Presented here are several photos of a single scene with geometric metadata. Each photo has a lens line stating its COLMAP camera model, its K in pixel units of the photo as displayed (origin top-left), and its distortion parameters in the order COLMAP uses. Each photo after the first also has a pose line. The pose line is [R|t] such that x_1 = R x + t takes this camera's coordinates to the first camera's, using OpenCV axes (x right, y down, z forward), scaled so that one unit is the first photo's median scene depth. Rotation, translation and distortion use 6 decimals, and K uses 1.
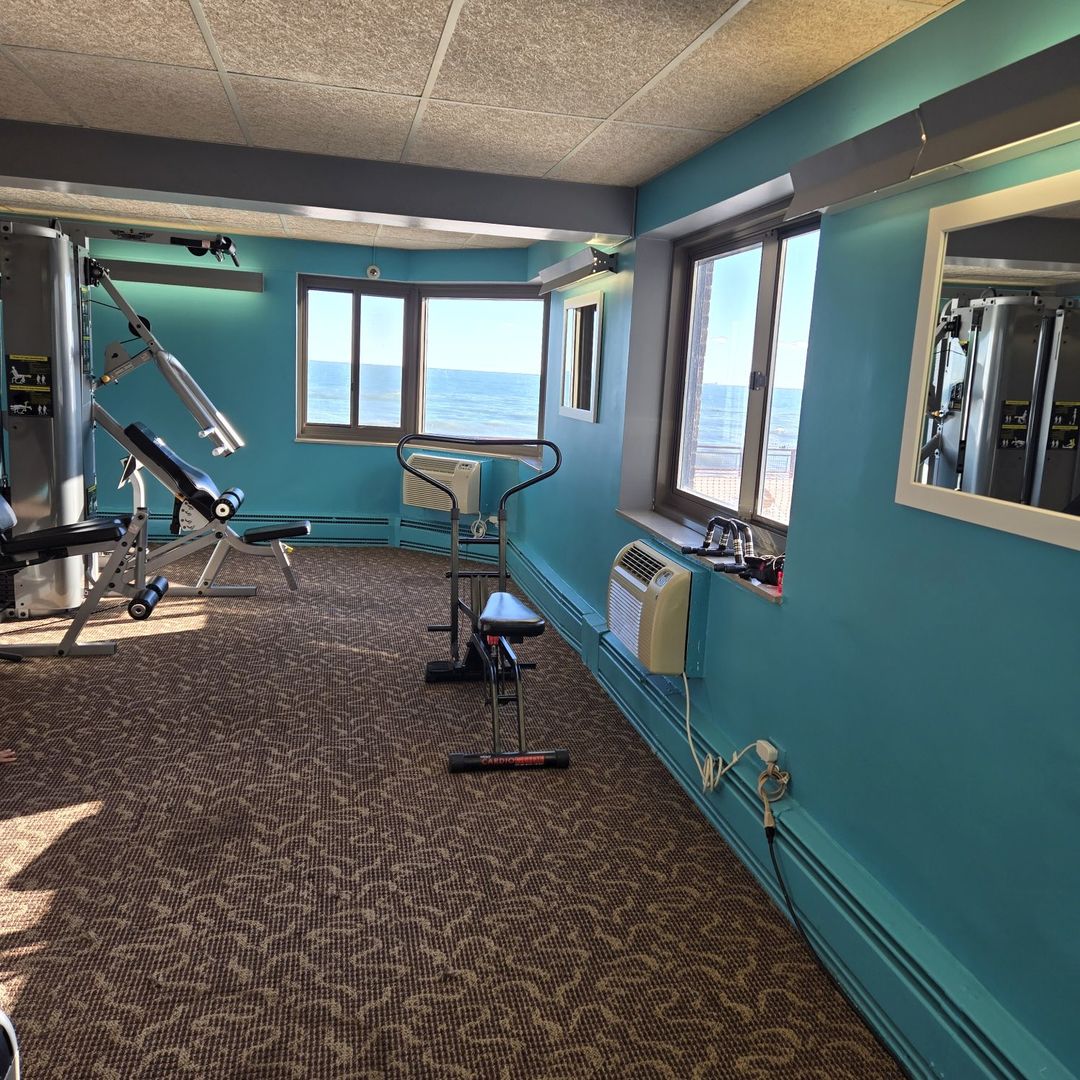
lens RADIAL K [[953.3, 0, 540.6], [0, 953.3, 546.6], [0, 0, 1]] dist [0.043435, -0.002675]
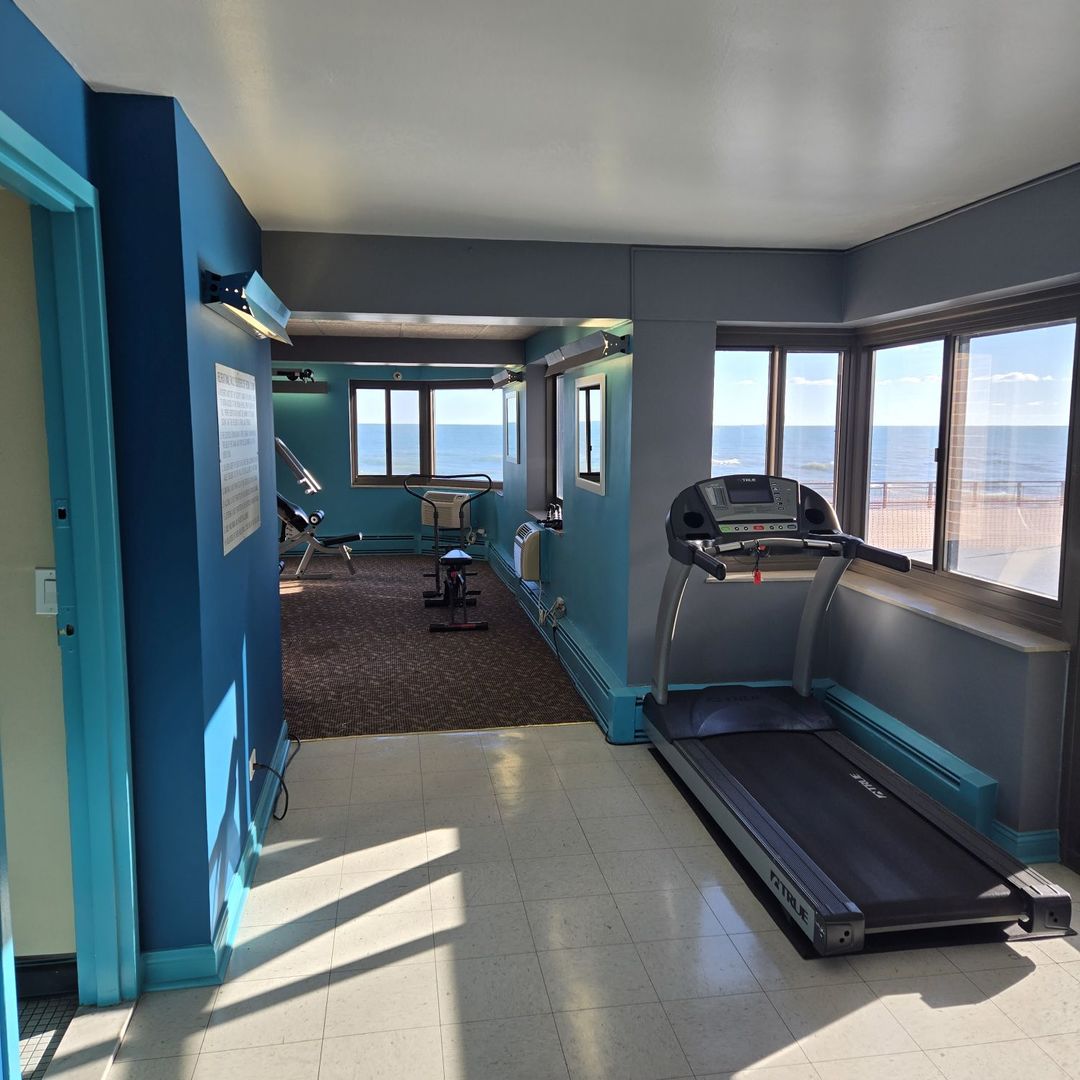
lens RADIAL K [[953.3, 0, 541.5], [0, 953.3, 535.4], [0, 0, 1]] dist [0.043435, -0.002675]
pose [[0.997437, -0.048144, -0.052924, 0.160322], [0.044669, 0.996886, -0.064980, 0.102384], [0.055887, 0.062449, 0.996482, -0.643139]]
